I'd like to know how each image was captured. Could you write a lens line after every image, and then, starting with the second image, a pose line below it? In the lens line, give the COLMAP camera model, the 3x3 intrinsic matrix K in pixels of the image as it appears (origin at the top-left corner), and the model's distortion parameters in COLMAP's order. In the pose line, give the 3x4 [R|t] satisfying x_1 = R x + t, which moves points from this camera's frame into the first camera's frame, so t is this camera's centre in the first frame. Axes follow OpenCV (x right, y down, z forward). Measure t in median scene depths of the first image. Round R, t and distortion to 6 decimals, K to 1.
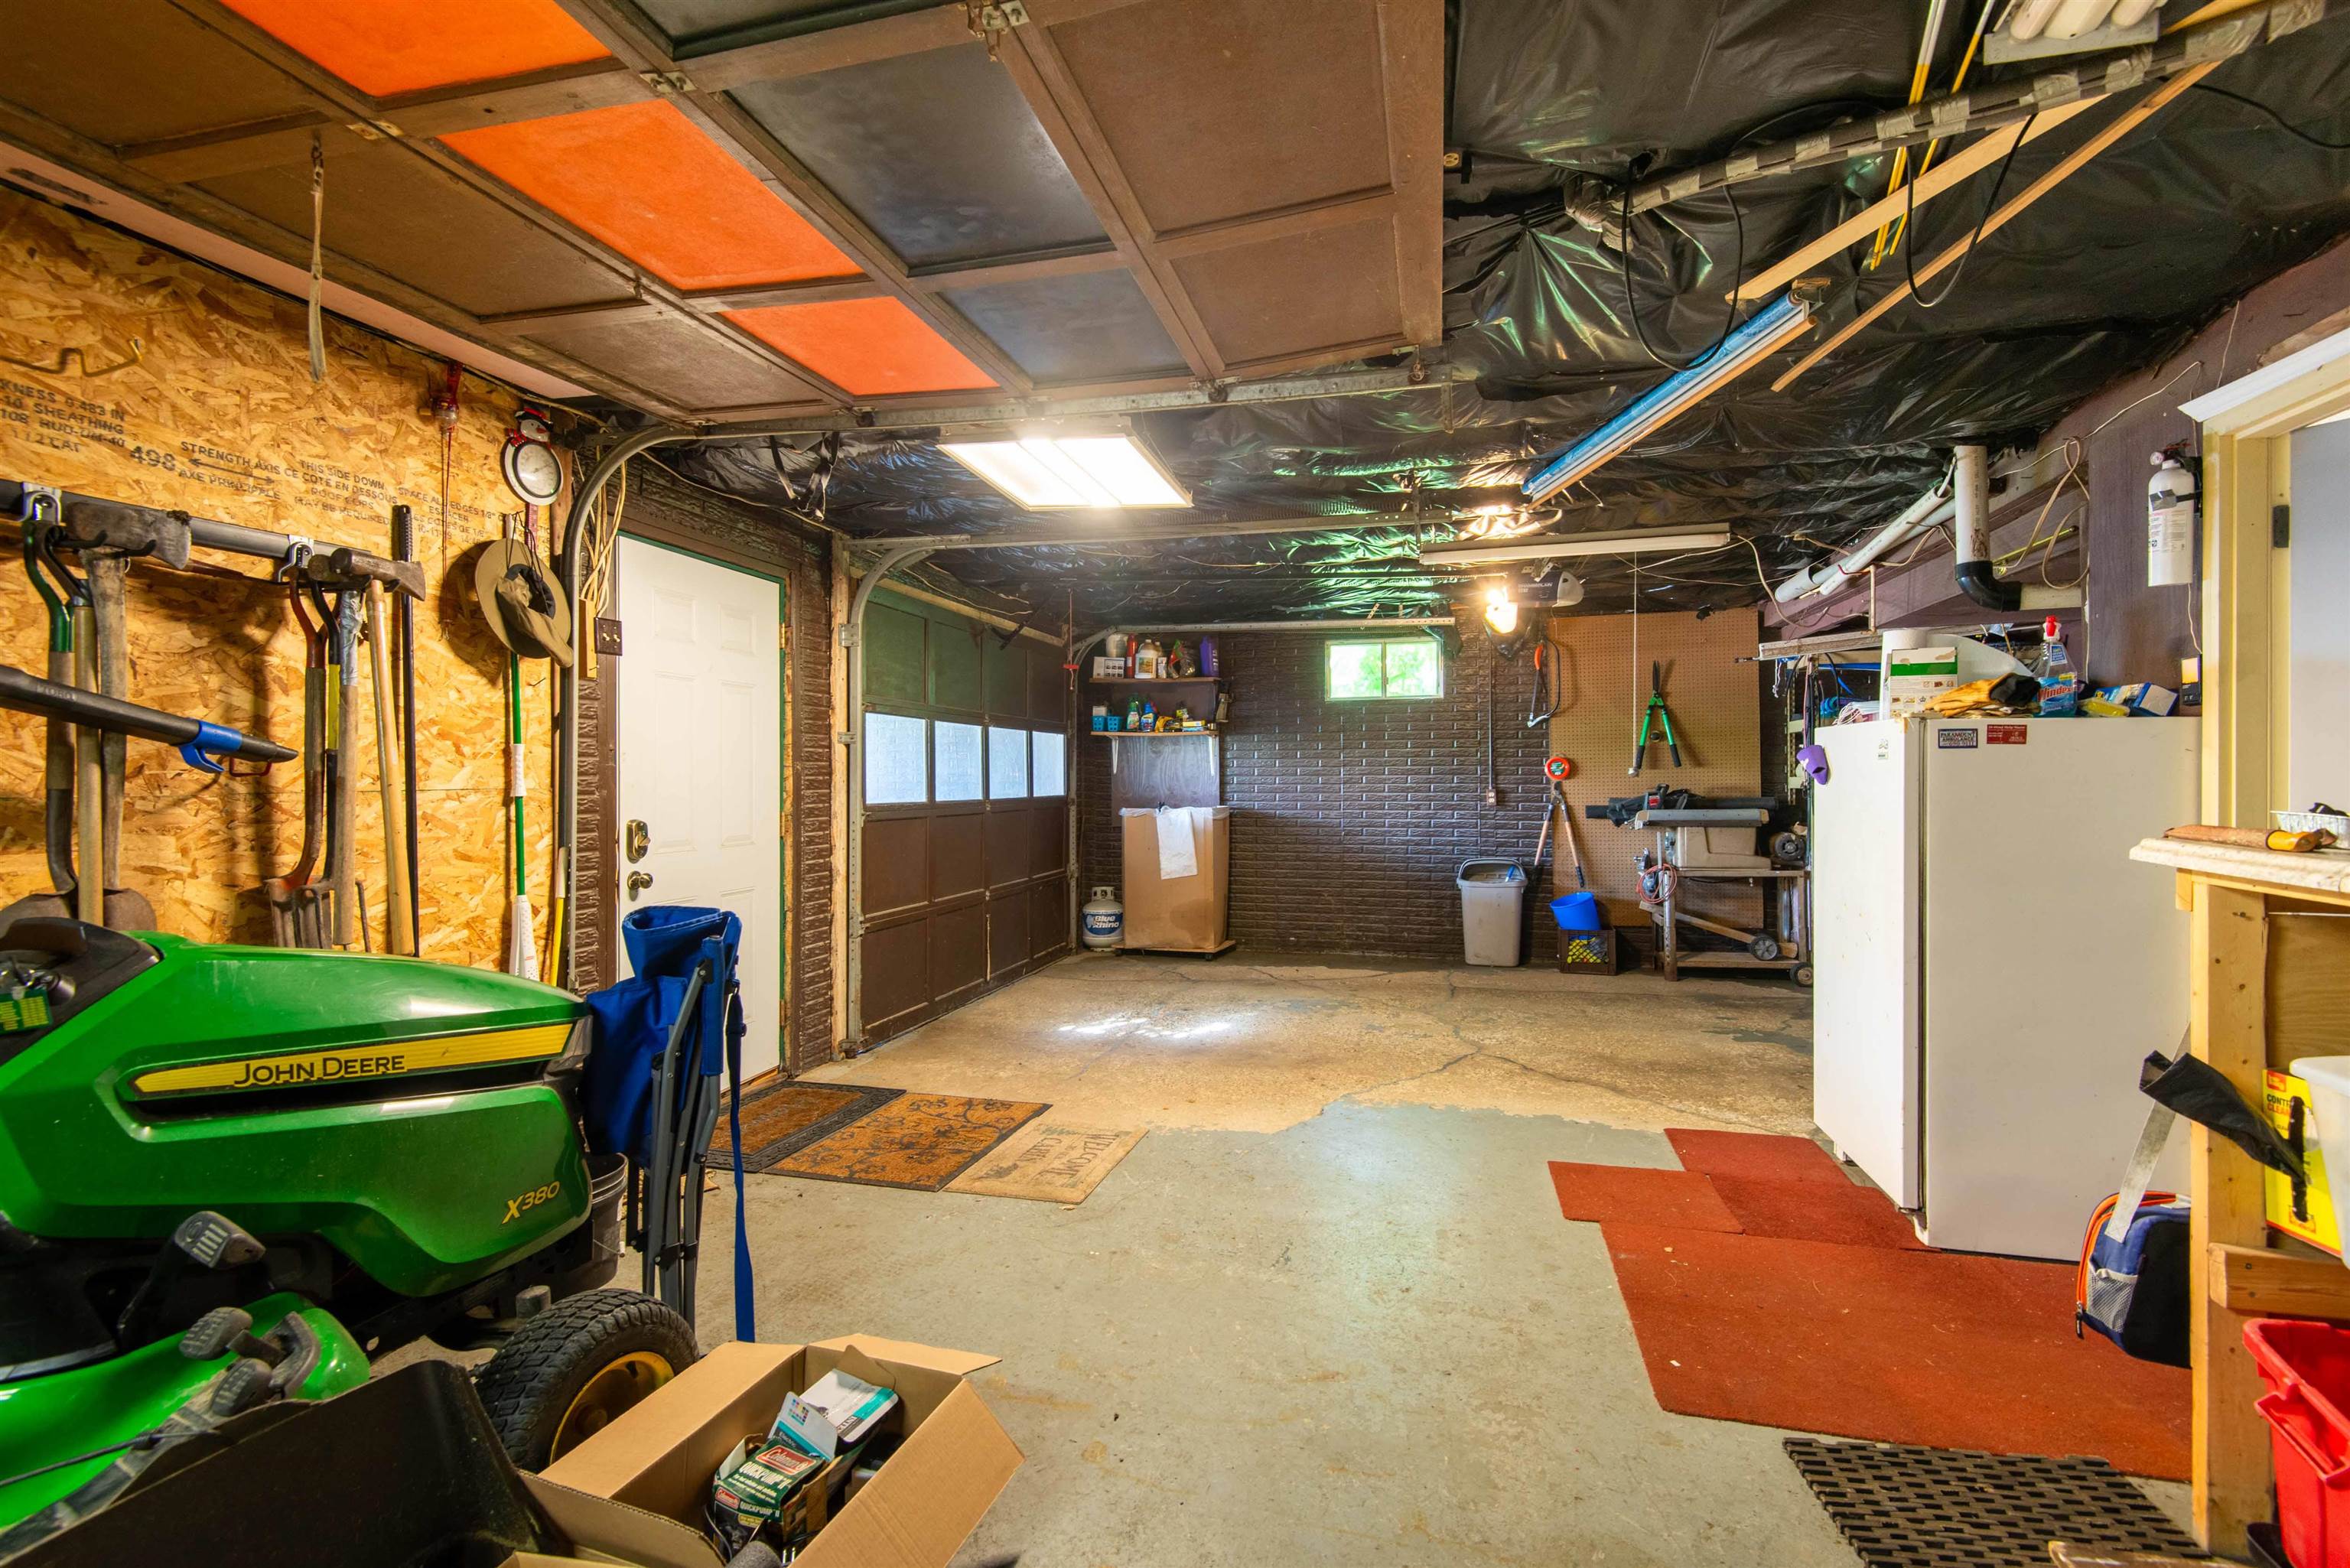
lens RADIAL K [[1102.5, 0, 1171.6], [0, 1102.5, 776.2], [0, 0, 1]] dist [-0.008857, -0.024703]
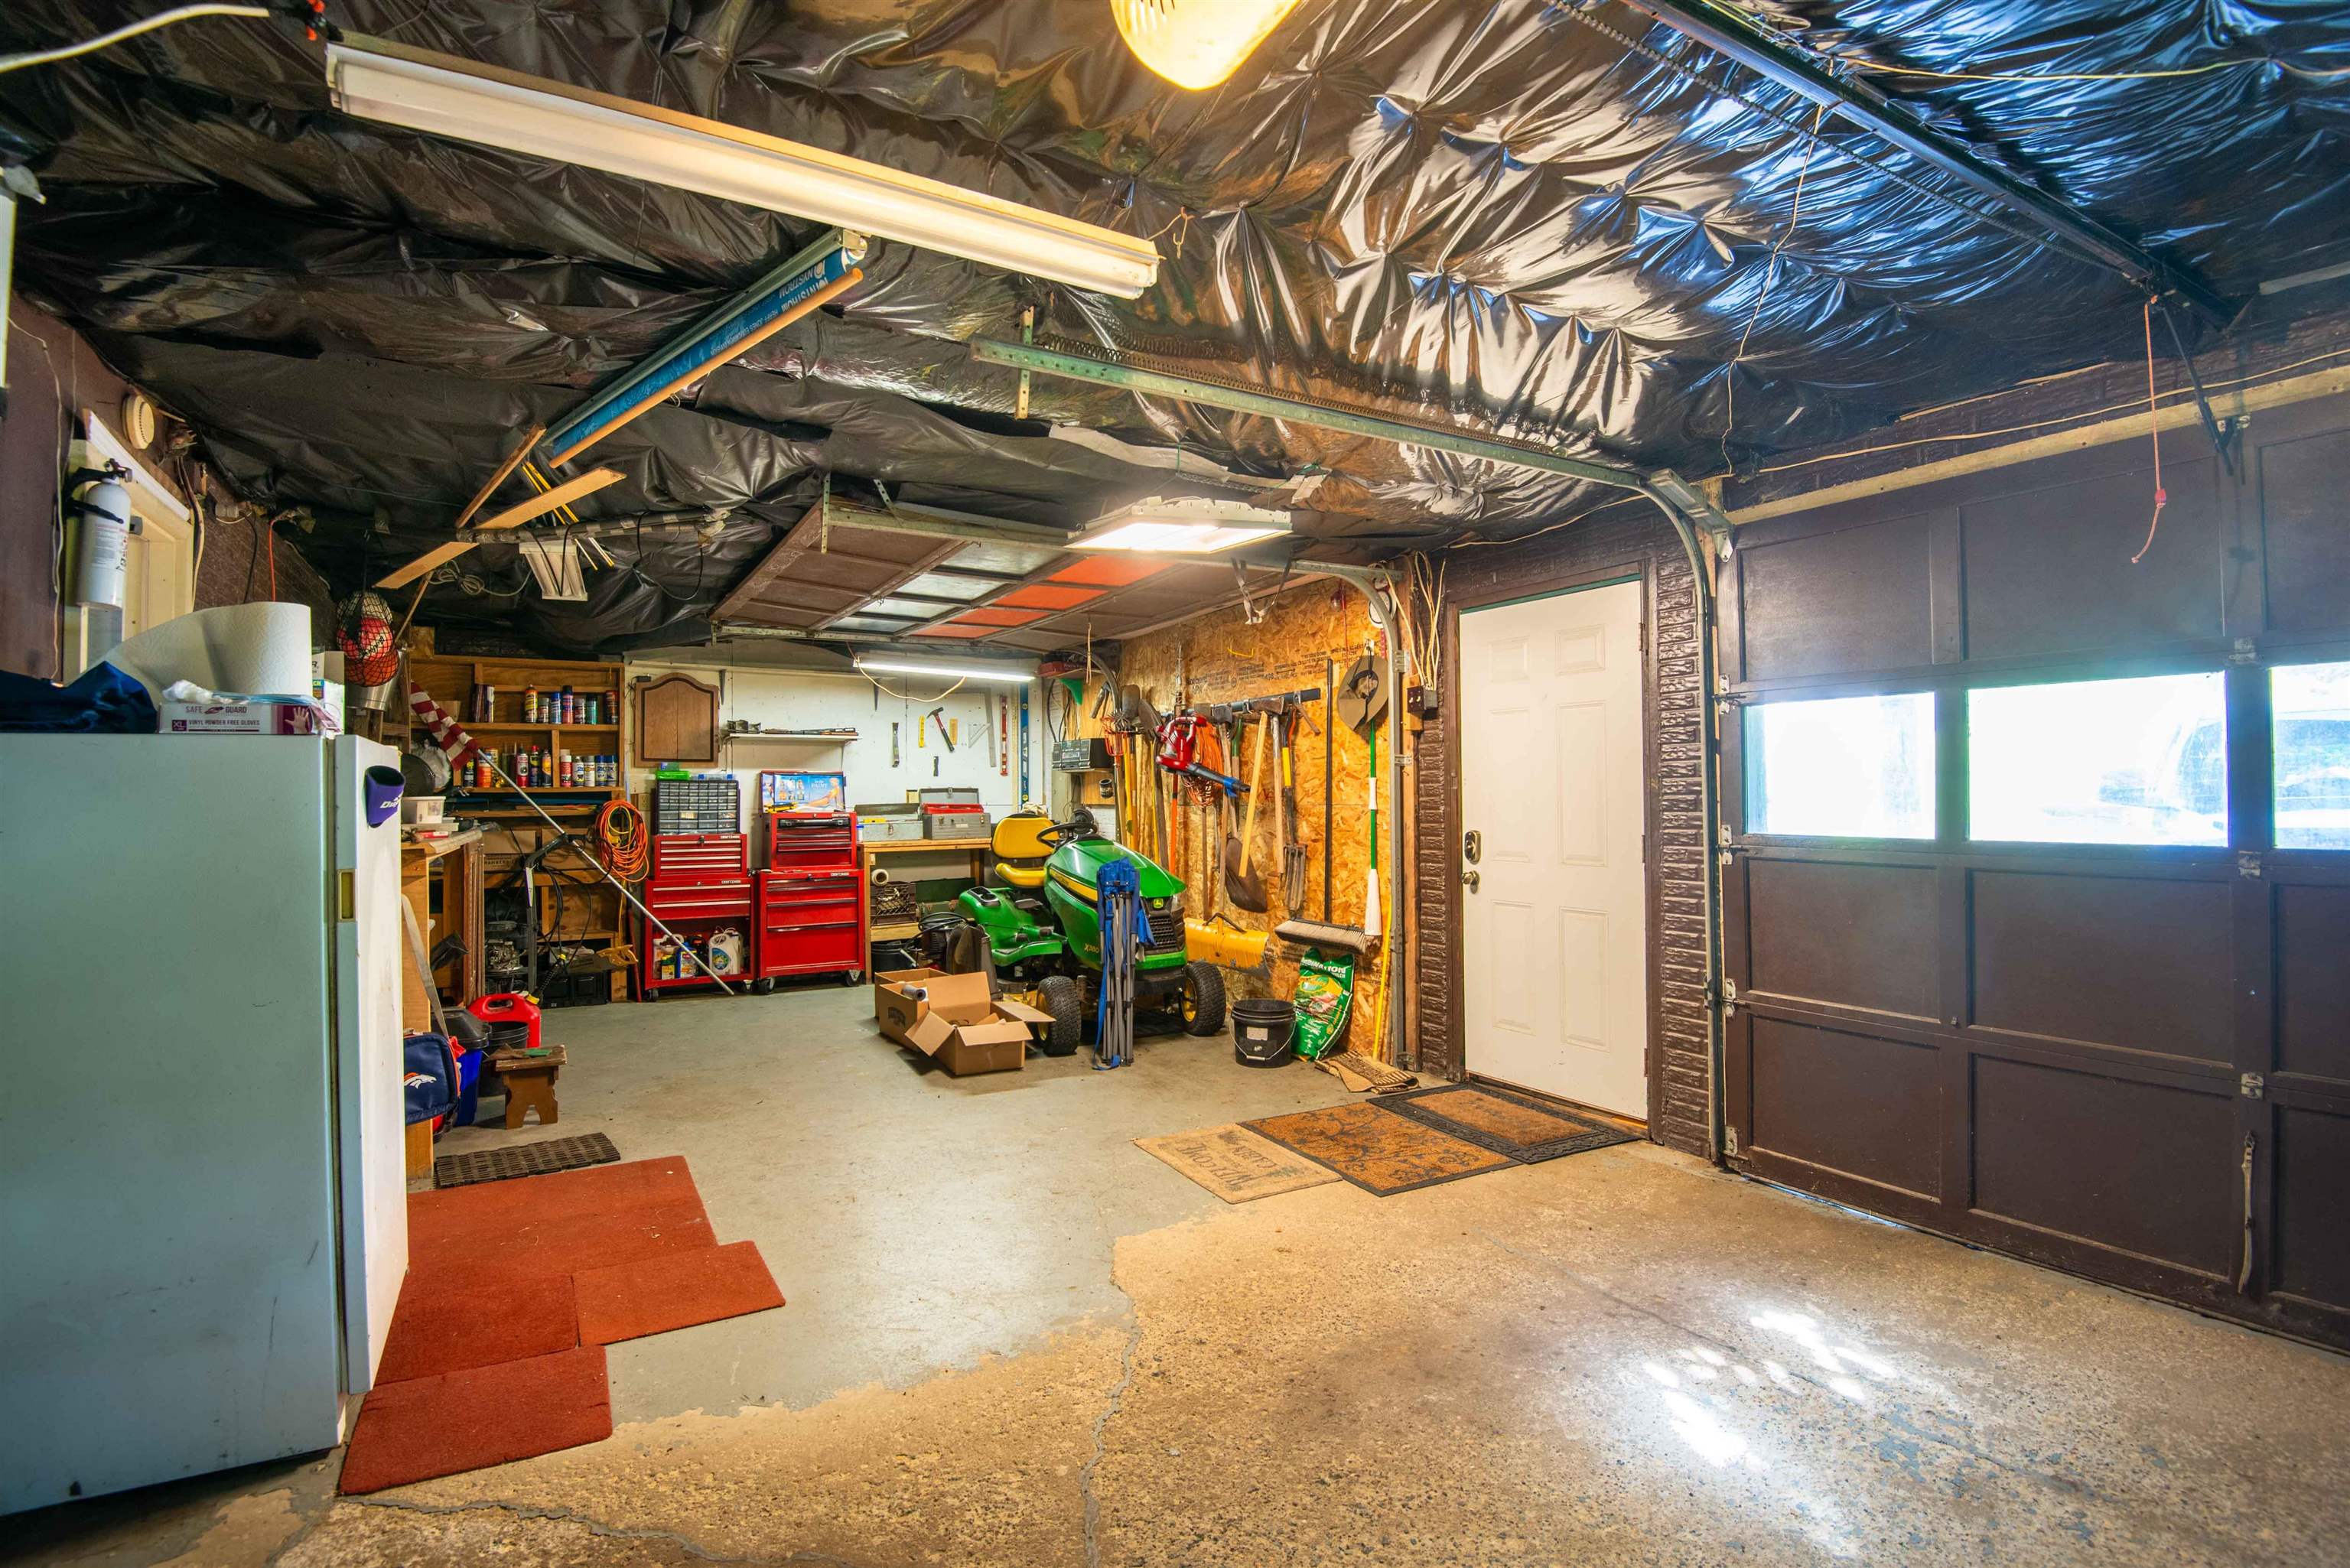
lens RADIAL K [[1102.5, 0, 1171.6], [0, 1102.5, 776.2], [0, 0, 1]] dist [-0.008857, -0.024703]
pose [[-0.721859, 0.003117, -0.692033, 0.652880], [0.016142, 0.999794, -0.012334, -0.013318], [0.691852, -0.020074, -0.721761, 1.682662]]
